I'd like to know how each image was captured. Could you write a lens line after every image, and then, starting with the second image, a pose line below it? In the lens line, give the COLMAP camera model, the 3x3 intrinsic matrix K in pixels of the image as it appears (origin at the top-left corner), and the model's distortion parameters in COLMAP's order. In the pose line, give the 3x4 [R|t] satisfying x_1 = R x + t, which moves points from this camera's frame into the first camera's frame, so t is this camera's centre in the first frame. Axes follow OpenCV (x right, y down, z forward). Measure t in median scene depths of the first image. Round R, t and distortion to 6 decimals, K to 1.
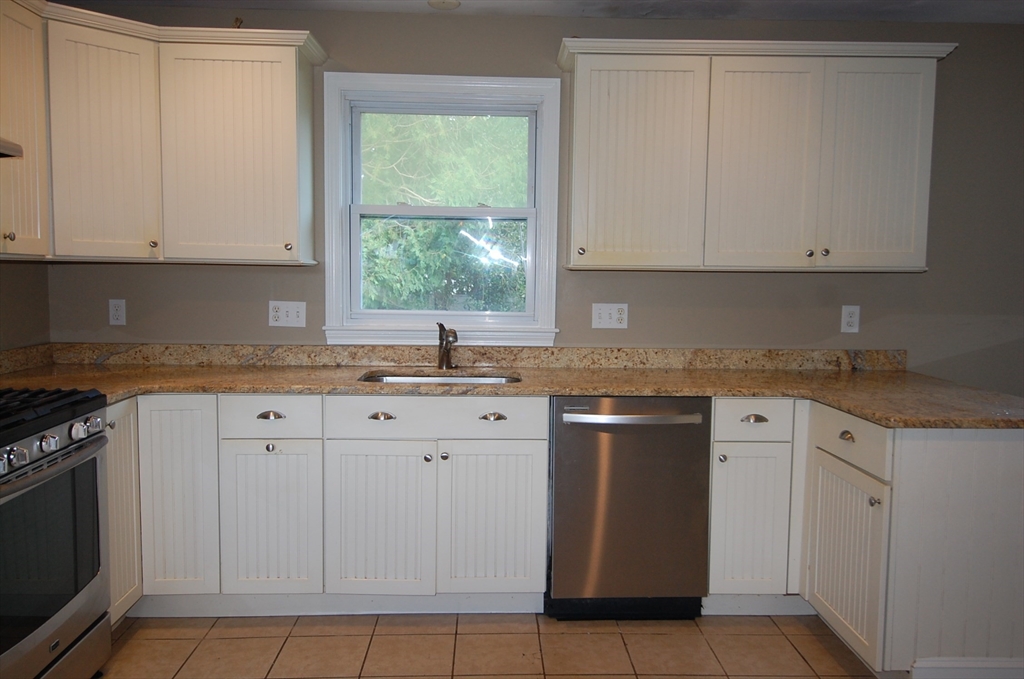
lens RADIAL K [[814.0, 0, 512.0], [0, 814.0, 339.5], [0, 0, 1]] dist [0.047890, -0.009262]
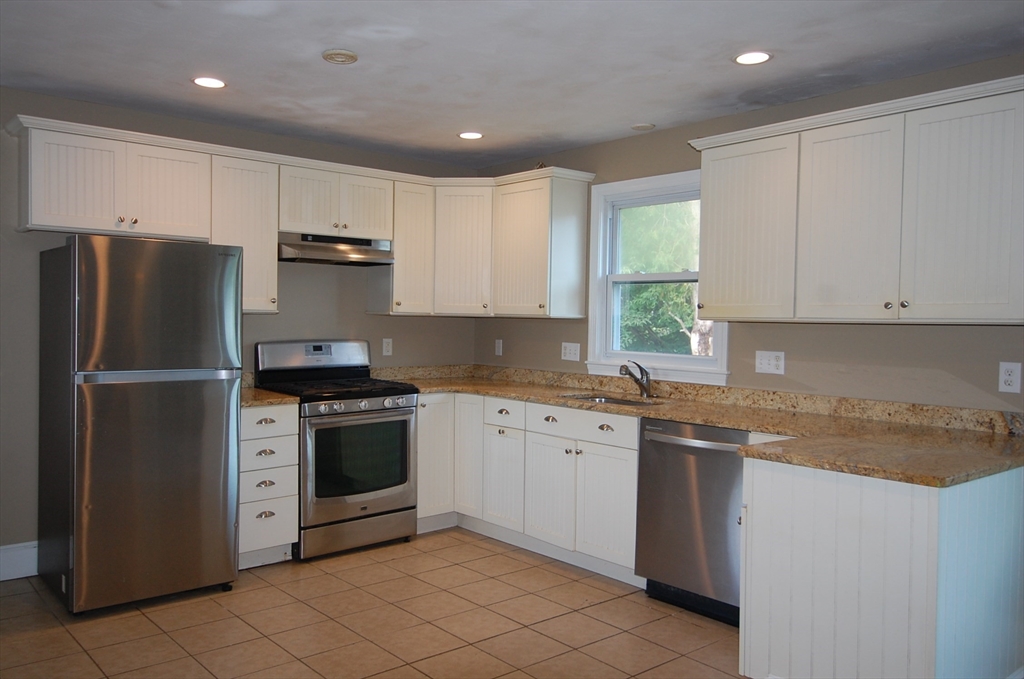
lens RADIAL K [[814.0, 0, 512.0], [0, 814.0, 339.5], [0, 0, 1]] dist [0.047890, -0.009262]
pose [[0.621418, 0.018594, -0.783258, 0.796404], [-0.073911, 0.996651, -0.034979, 0.005597], [0.779985, 0.079628, 0.620712, 0.014793]]
